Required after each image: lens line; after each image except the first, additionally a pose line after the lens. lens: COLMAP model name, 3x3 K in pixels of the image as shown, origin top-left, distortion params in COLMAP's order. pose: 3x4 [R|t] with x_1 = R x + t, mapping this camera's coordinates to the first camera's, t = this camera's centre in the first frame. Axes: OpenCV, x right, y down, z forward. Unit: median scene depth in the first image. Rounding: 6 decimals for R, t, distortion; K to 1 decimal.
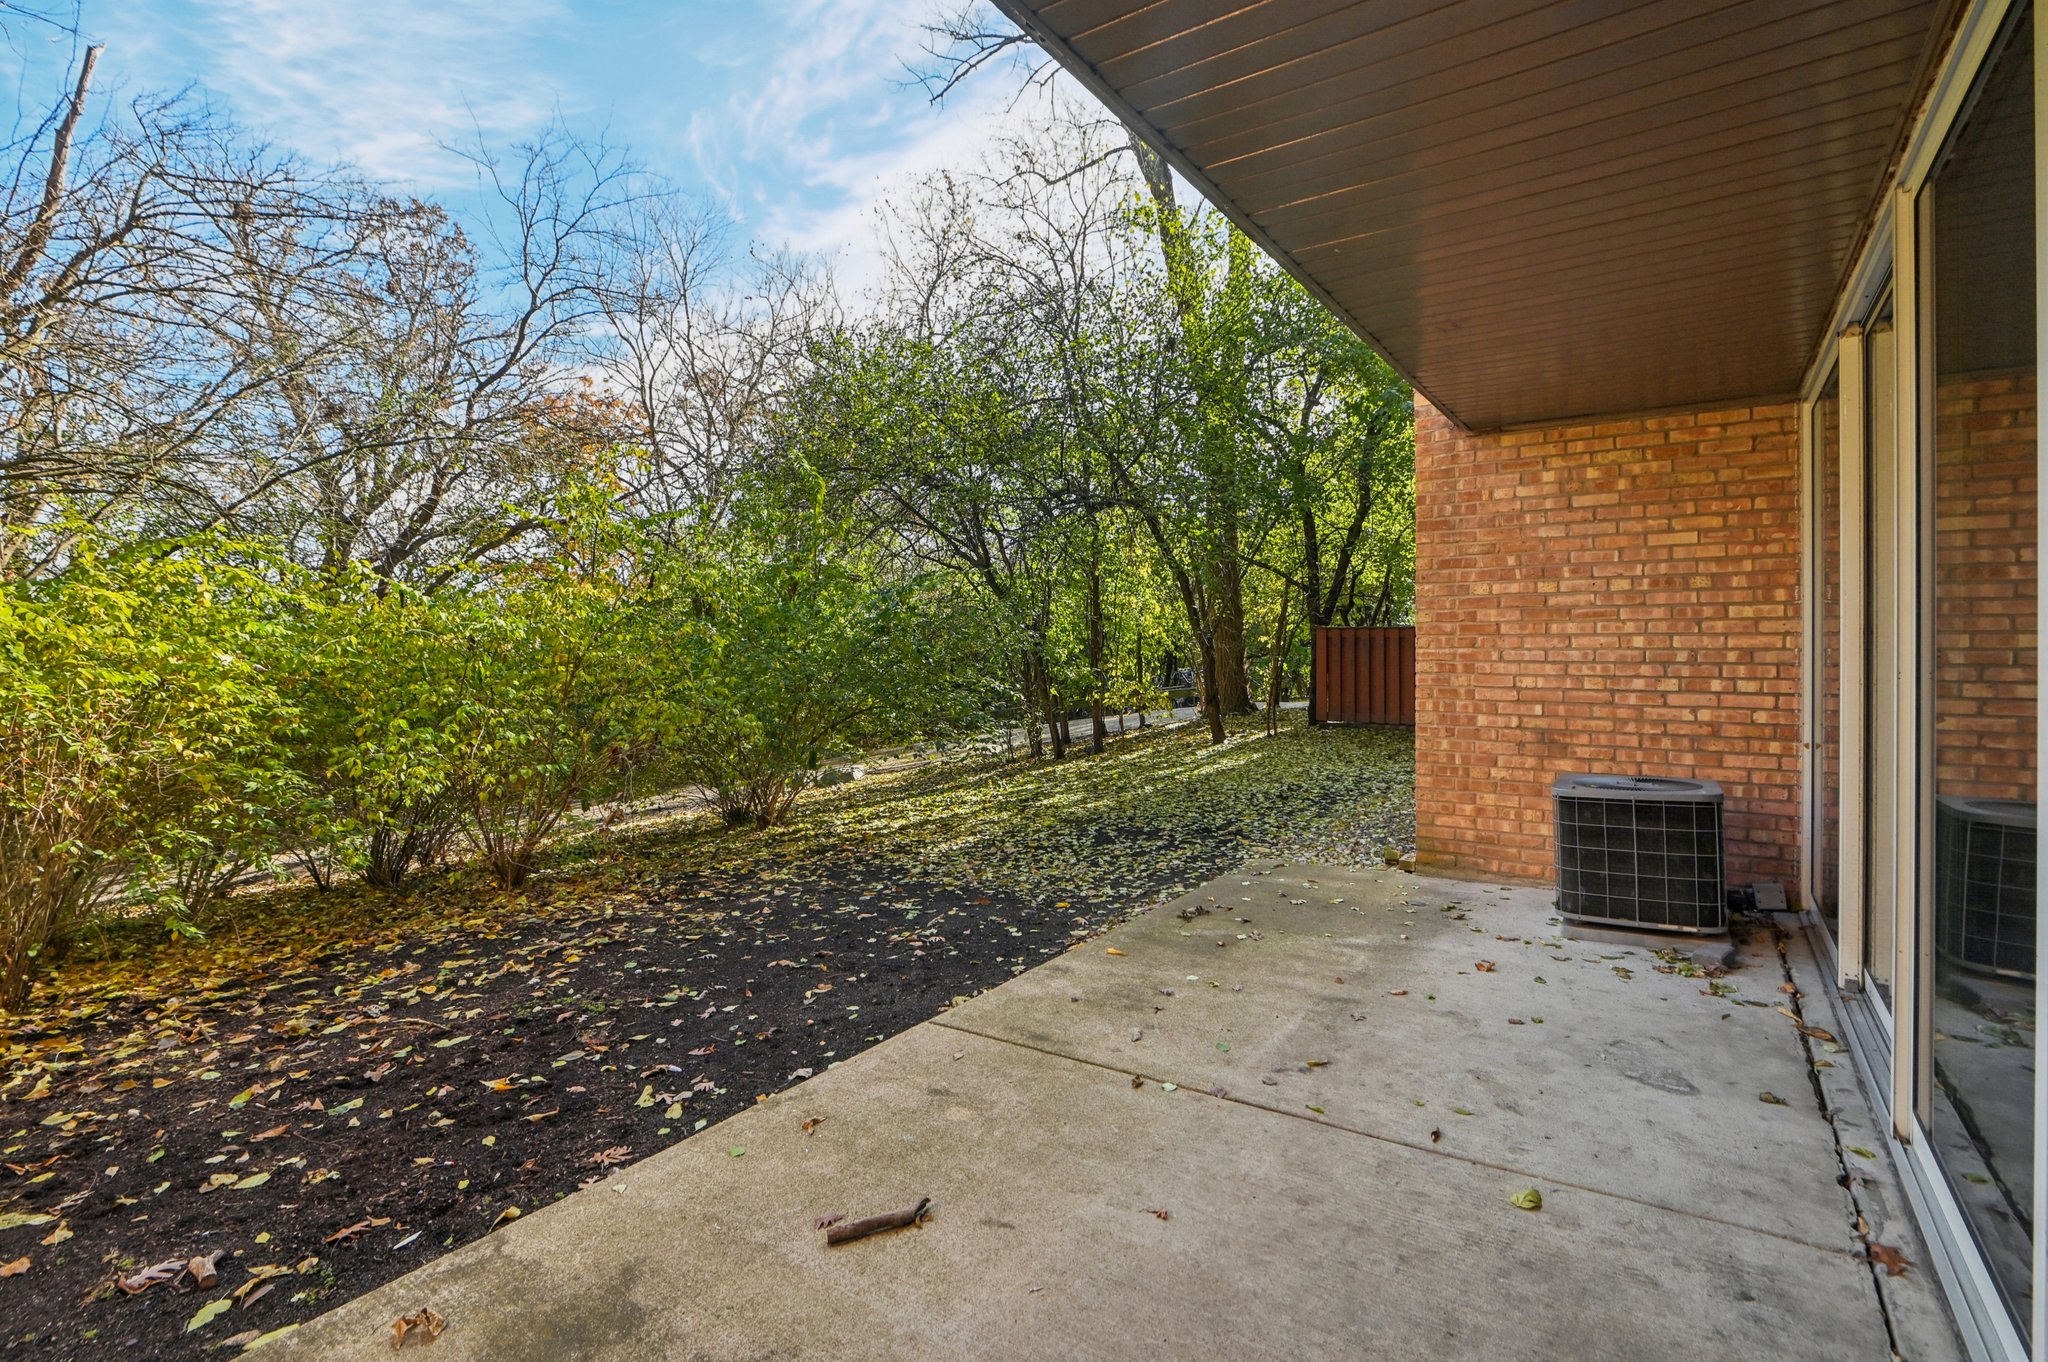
lens RADIAL K [[953.0, 0, 1020.0], [0, 953.0, 651.7], [0, 0, 1]] dist [-0.000652, -0.001619]
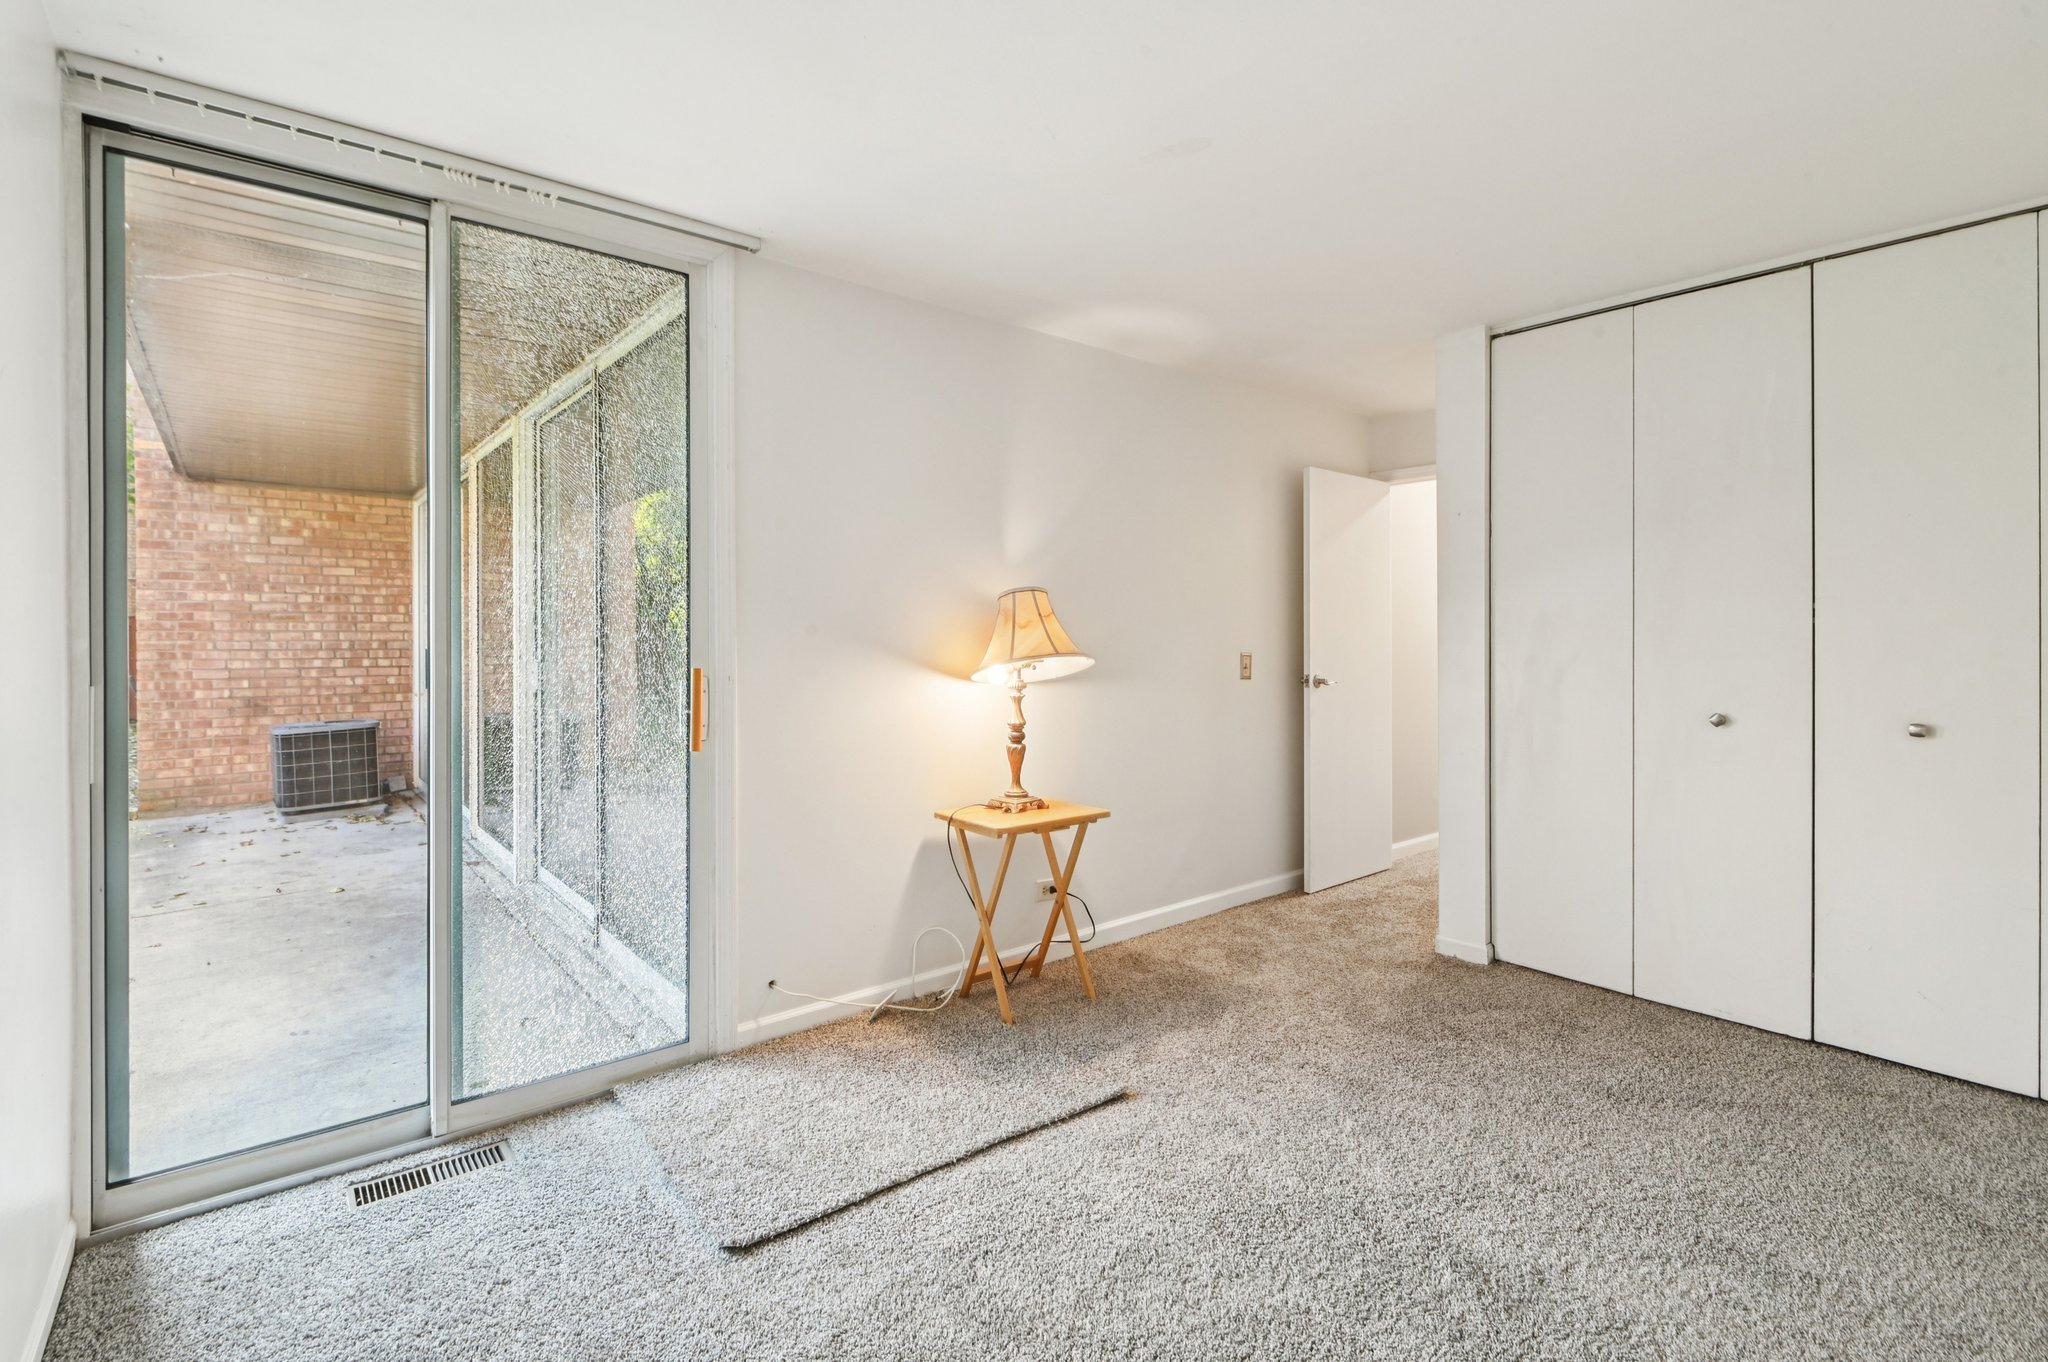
lens RADIAL K [[962.1, 0, 1019.9], [0, 962.1, 637.9], [0, 0, 1]] dist [0.000768, -0.013093]
pose [[0.269005, -0.001575, 0.963138, -0.548139], [0.004953, 0.999988, 0.000252, -0.002090], [-0.963126, 0.004702, 0.269009, -0.522421]]
